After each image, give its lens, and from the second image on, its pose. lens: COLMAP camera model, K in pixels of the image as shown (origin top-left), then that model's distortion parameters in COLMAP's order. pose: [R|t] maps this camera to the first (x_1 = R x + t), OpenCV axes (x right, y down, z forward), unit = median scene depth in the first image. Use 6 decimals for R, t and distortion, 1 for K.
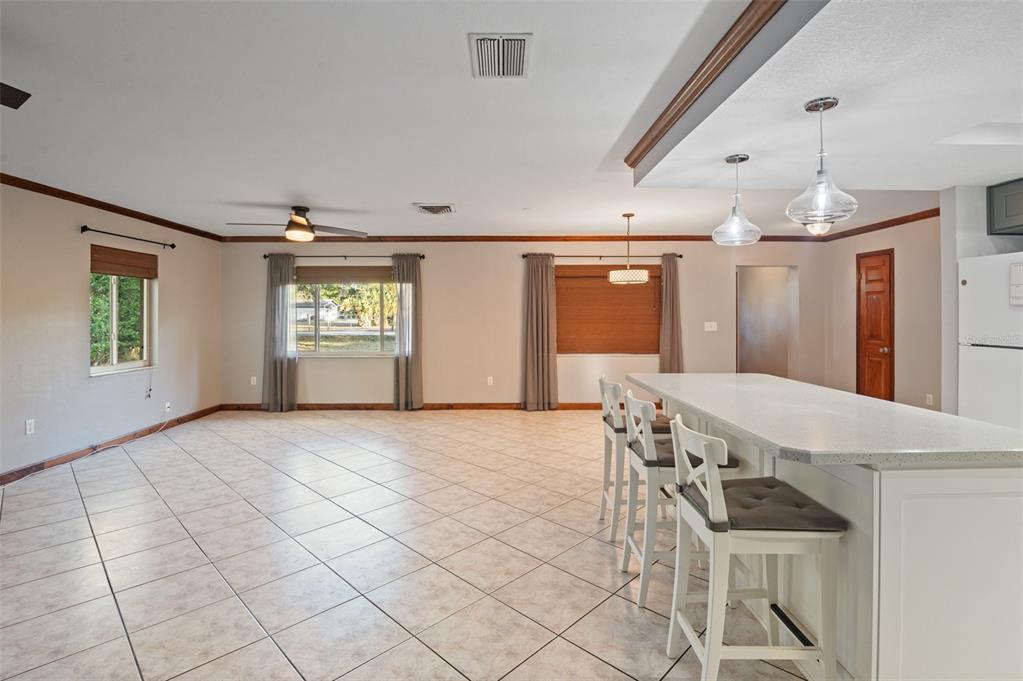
lens RADIAL K [[478.6, 0, 512.8], [0, 478.6, 316.0], [0, 0, 1]] dist [-0.000621, -0.012387]
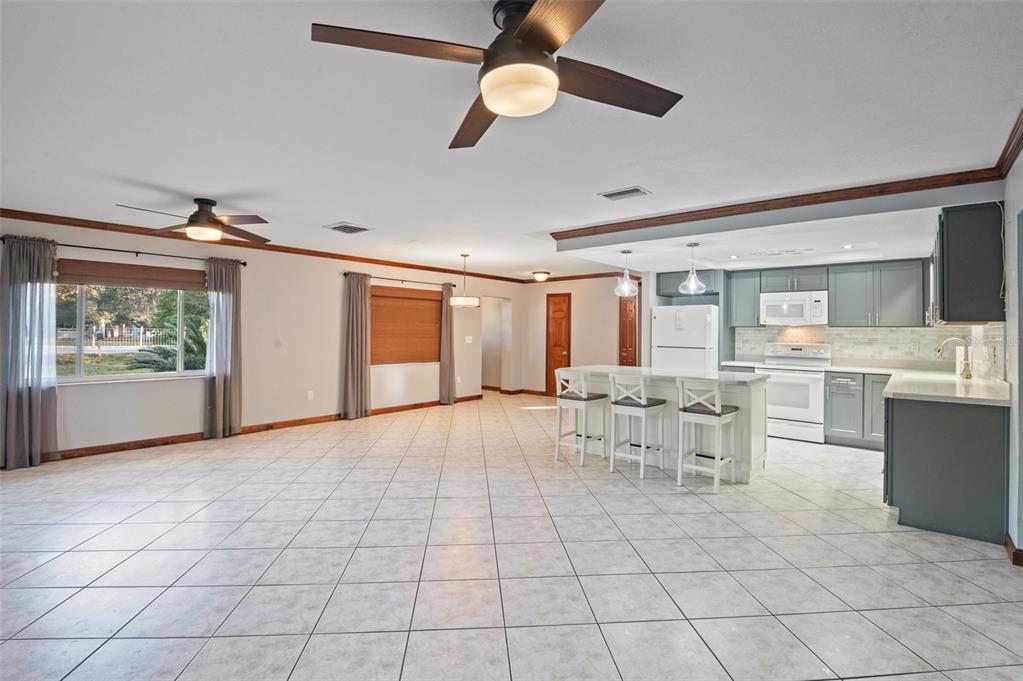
lens RADIAL K [[476.9, 0, 506.3], [0, 476.9, 334.1], [0, 0, 1]] dist [-0.000710, -0.012006]
pose [[0.665046, 0.003067, 0.746796, -0.534697], [-0.008490, 0.999958, 0.003455, 0.000783], [-0.746755, -0.008638, 0.665044, 0.034900]]
